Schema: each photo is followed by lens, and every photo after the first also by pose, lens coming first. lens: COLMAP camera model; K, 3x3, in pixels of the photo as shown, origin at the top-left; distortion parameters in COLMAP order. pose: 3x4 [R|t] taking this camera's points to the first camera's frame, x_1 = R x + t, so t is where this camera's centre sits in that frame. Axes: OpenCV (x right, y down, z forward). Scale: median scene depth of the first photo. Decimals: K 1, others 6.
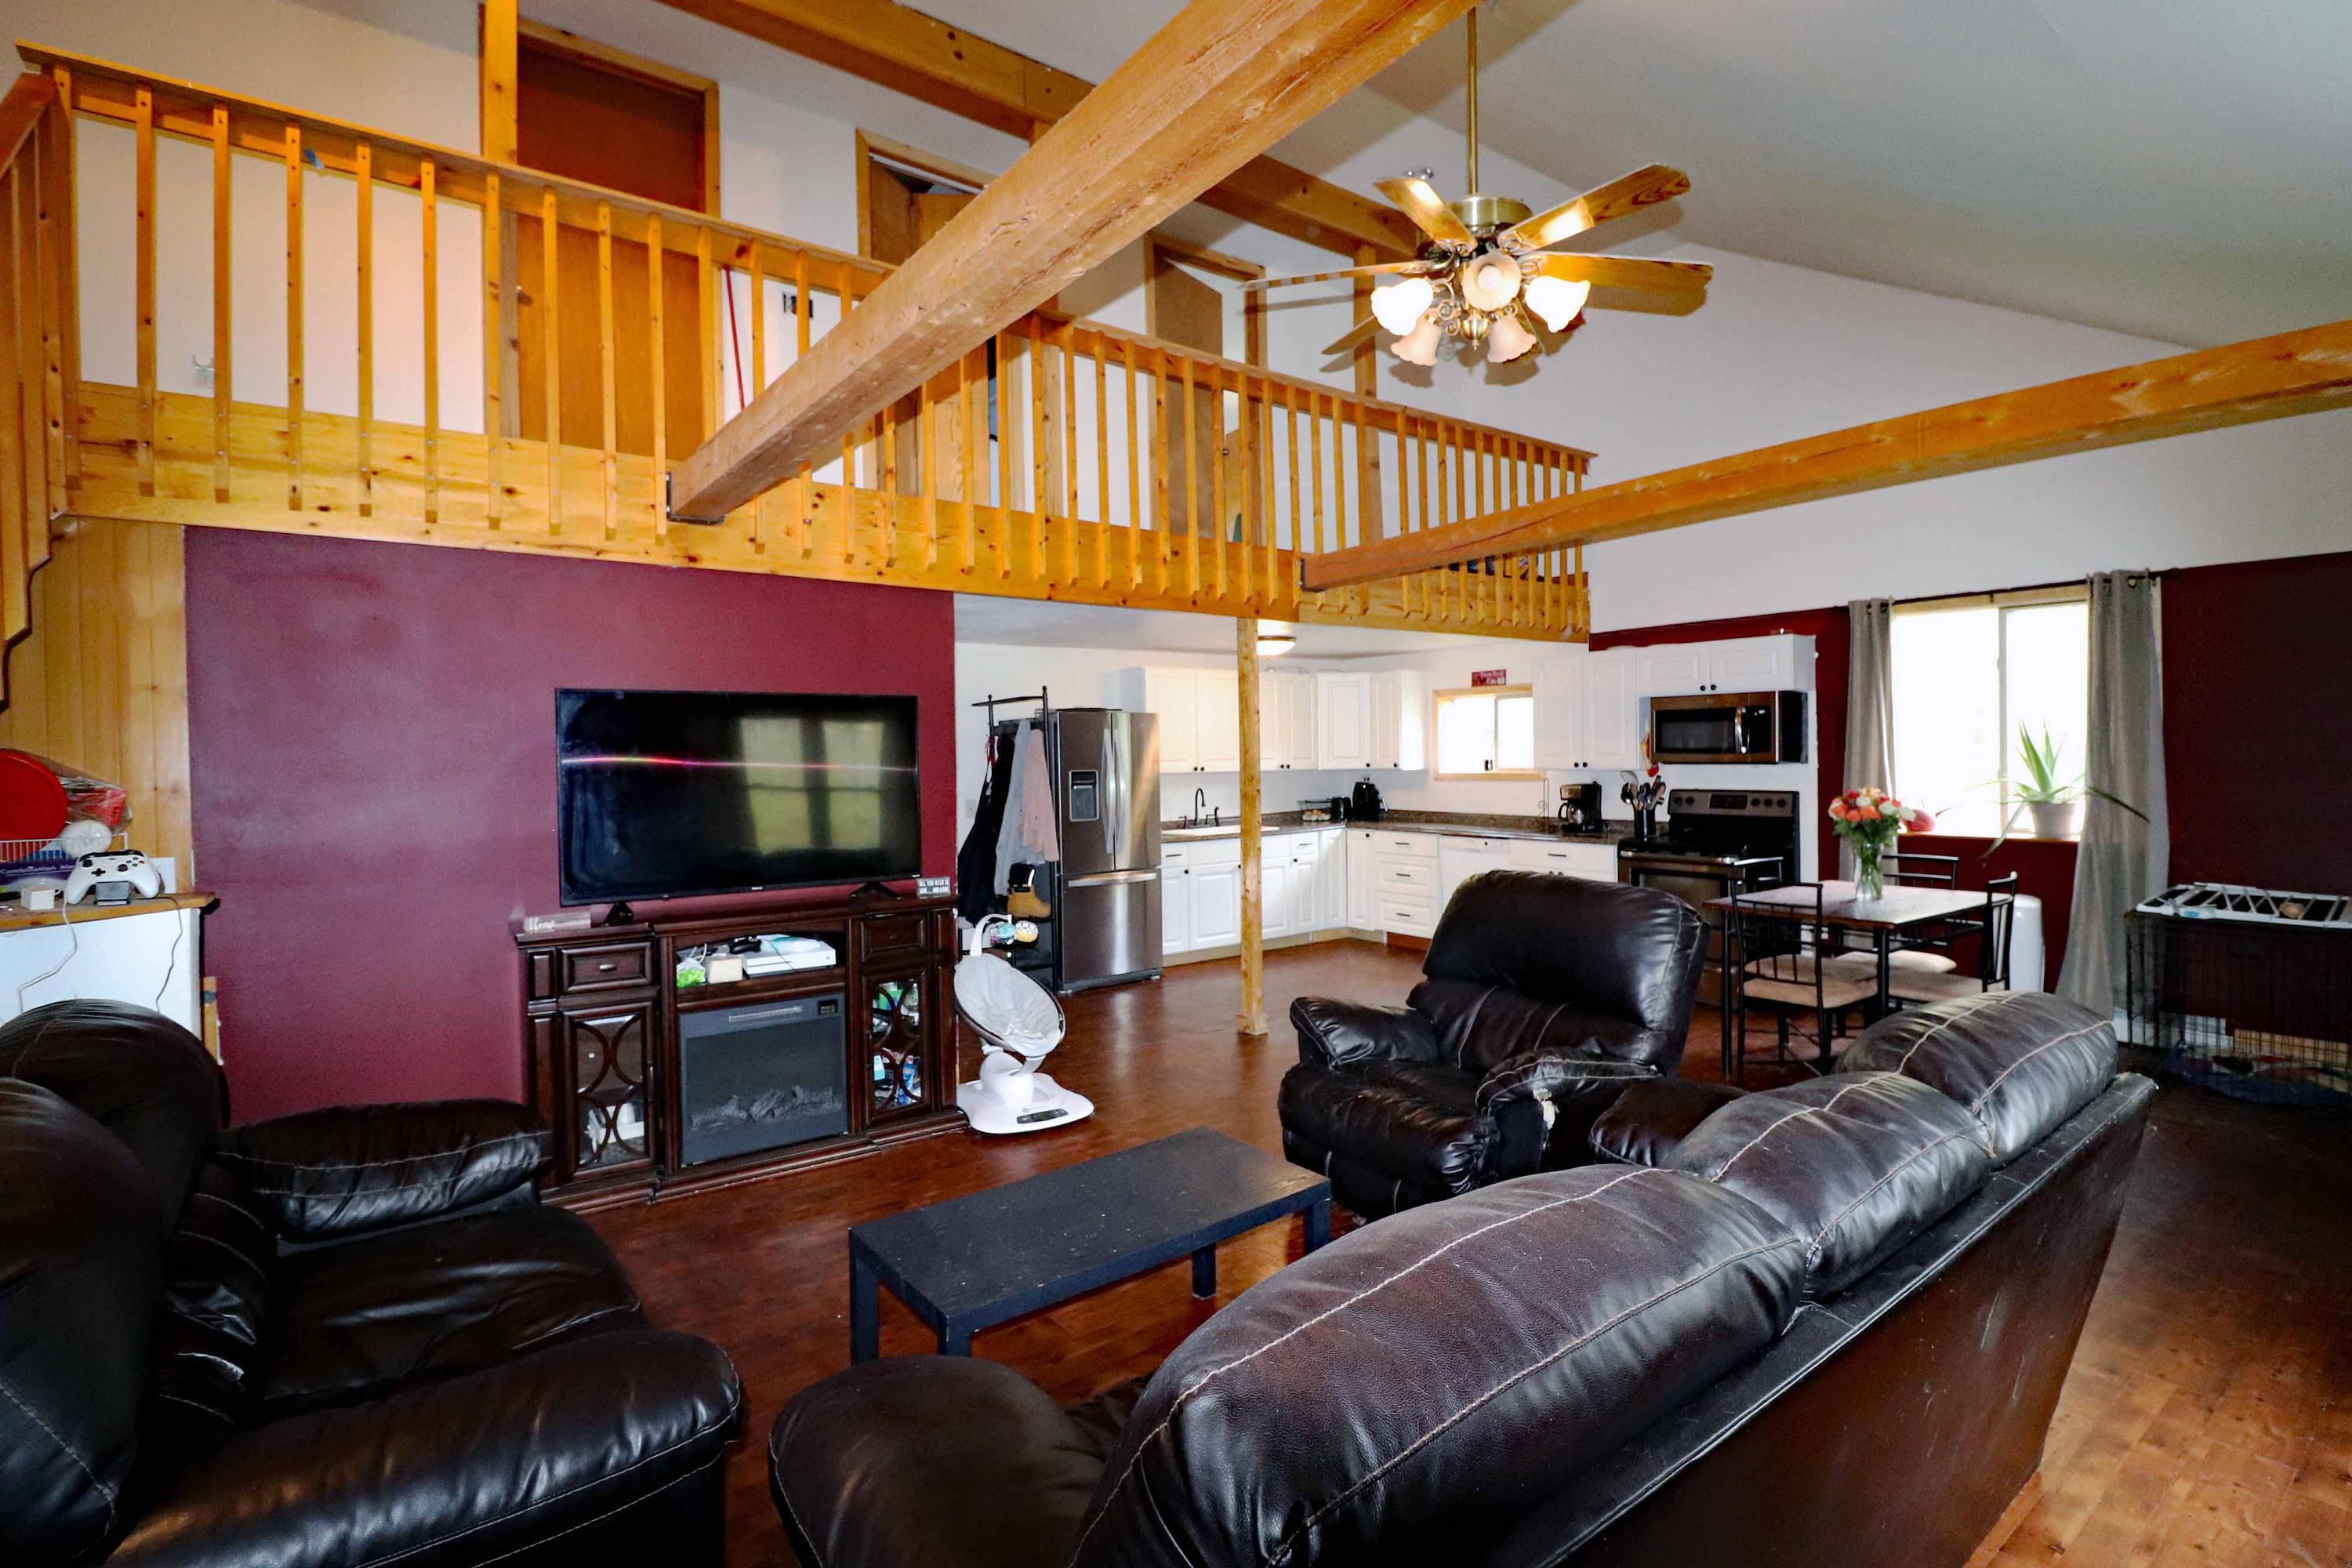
lens RADIAL K [[1080.7, 0, 1176.5], [0, 1080.7, 775.5], [0, 0, 1]] dist [-0.018670, -0.000098]
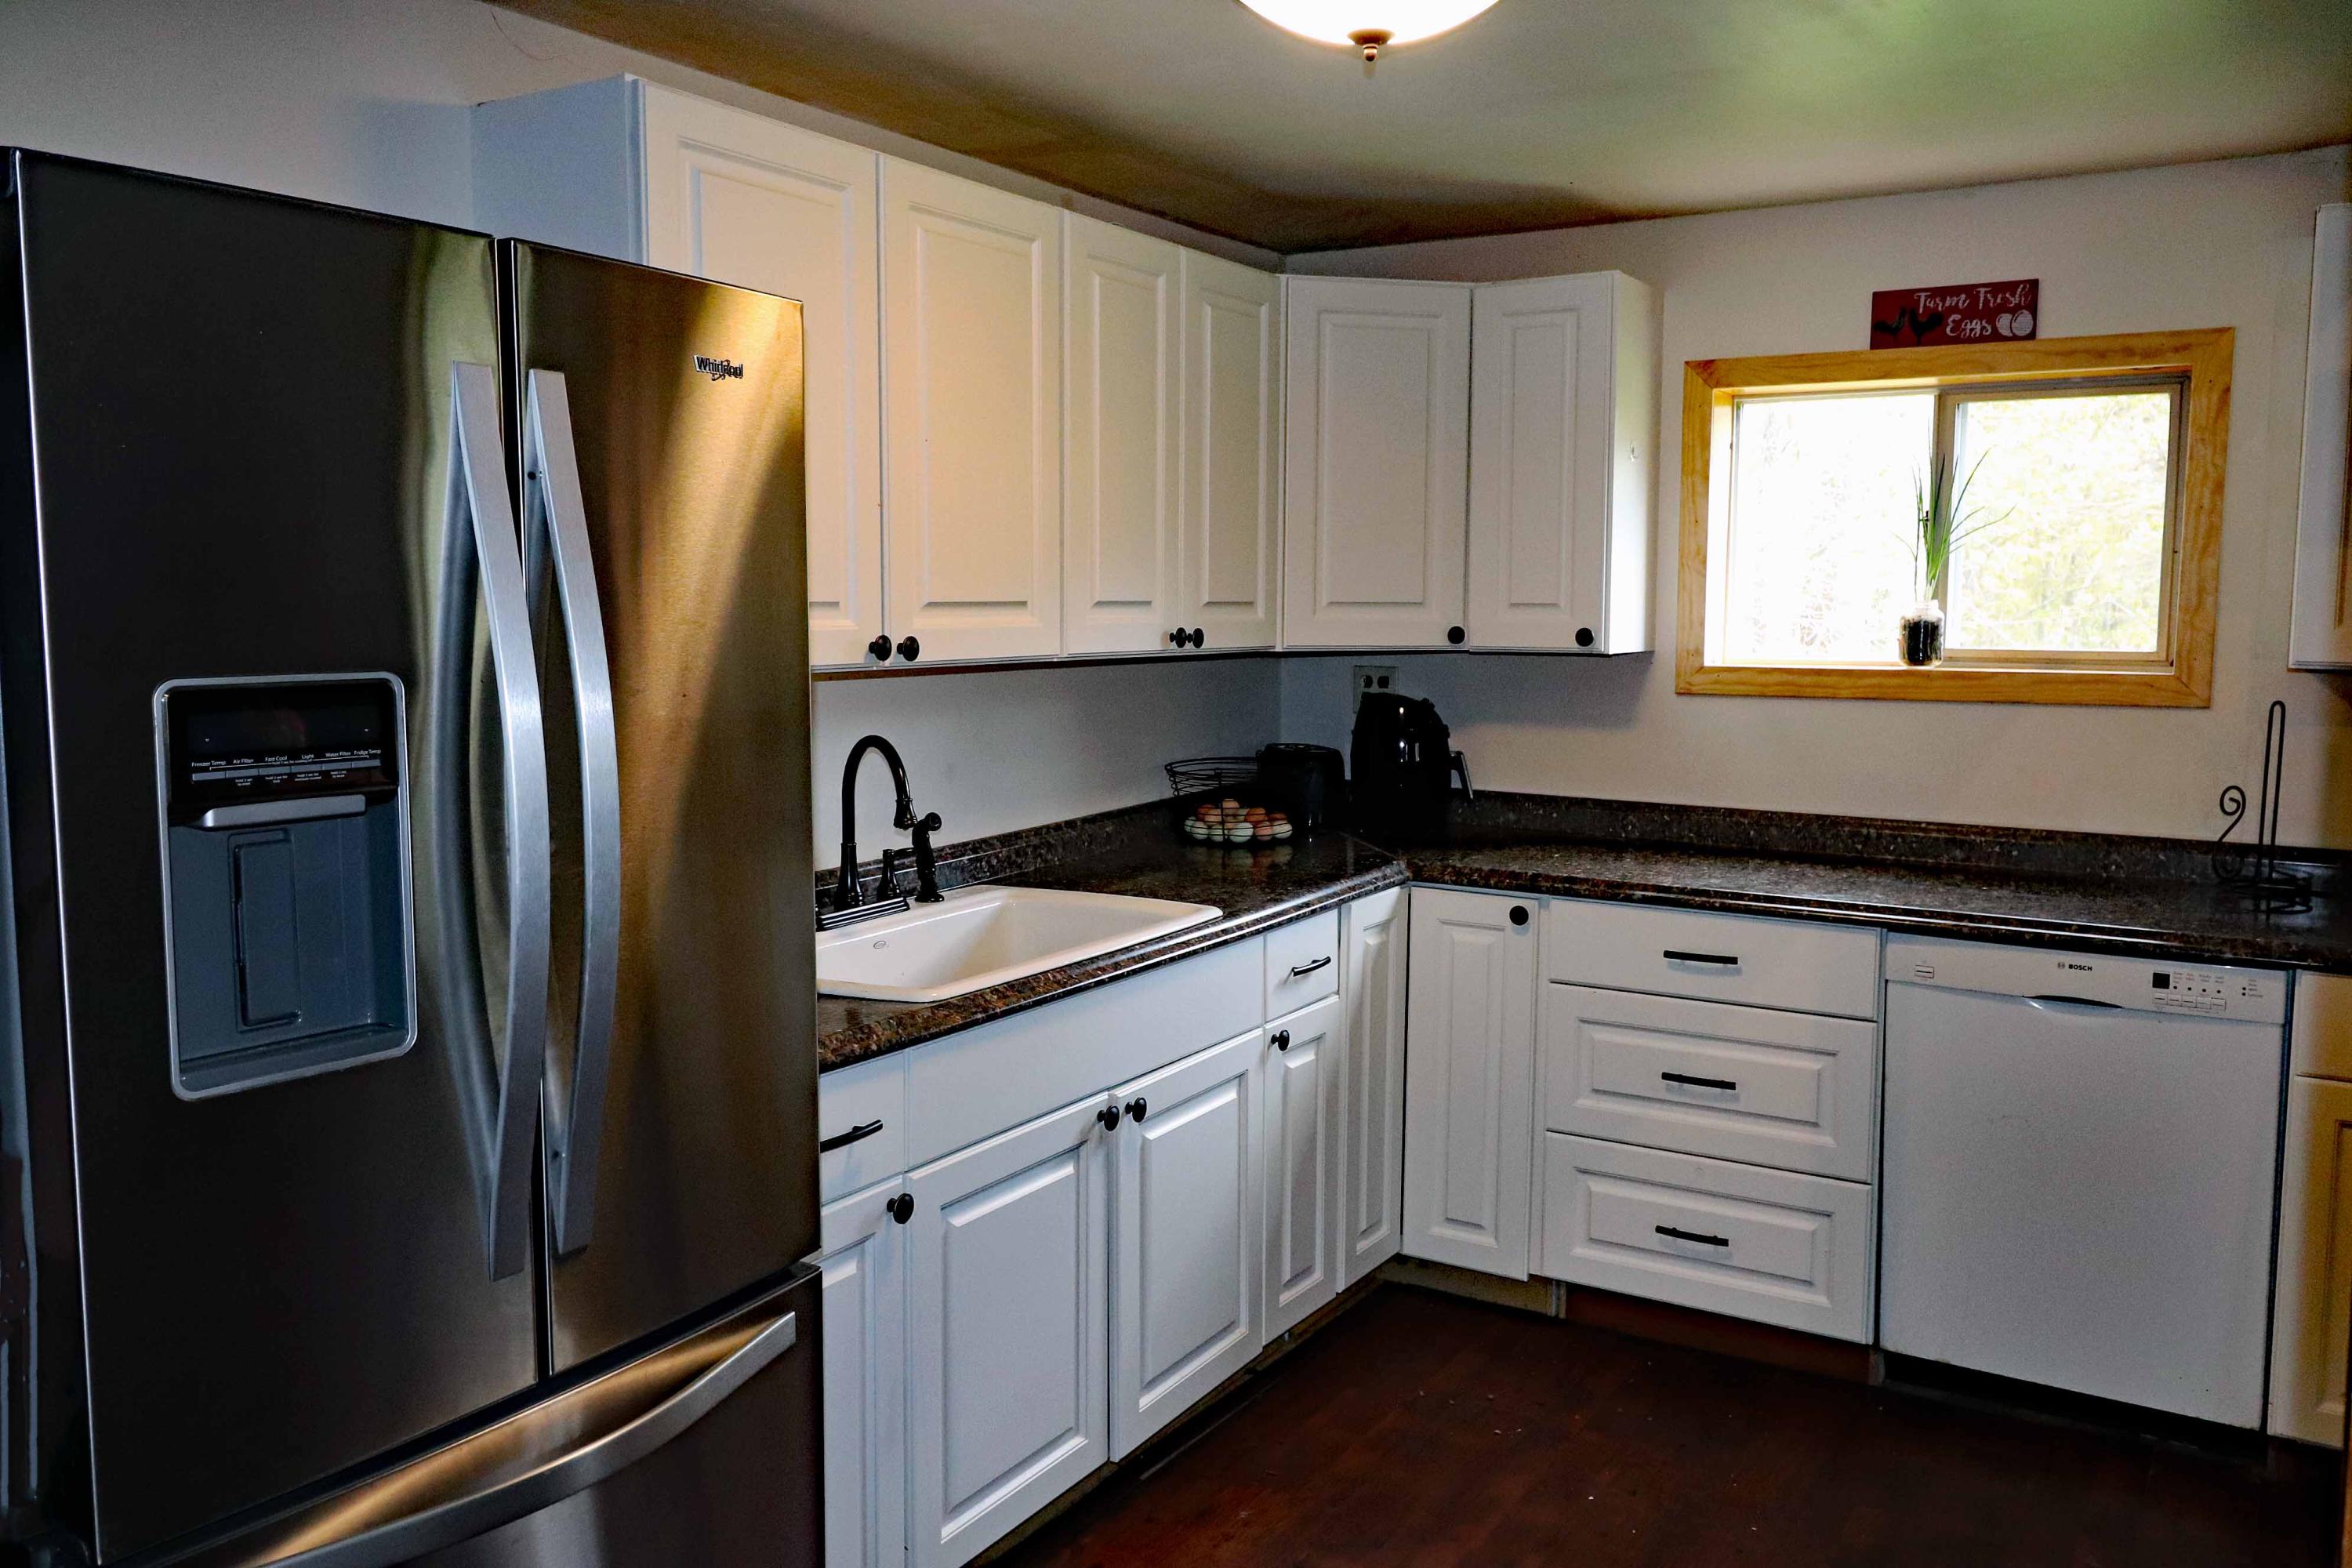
lens RADIAL K [[1844.6, 0, 1178.7], [0, 1844.6, 767.6], [0, 0, 1]] dist [0.012435, -0.001221]
pose [[0.928596, -0.014193, 0.370821, -0.063764], [-0.012880, 0.997434, 0.070430, -0.009605], [-0.370869, -0.070177, 0.926030, 0.708447]]
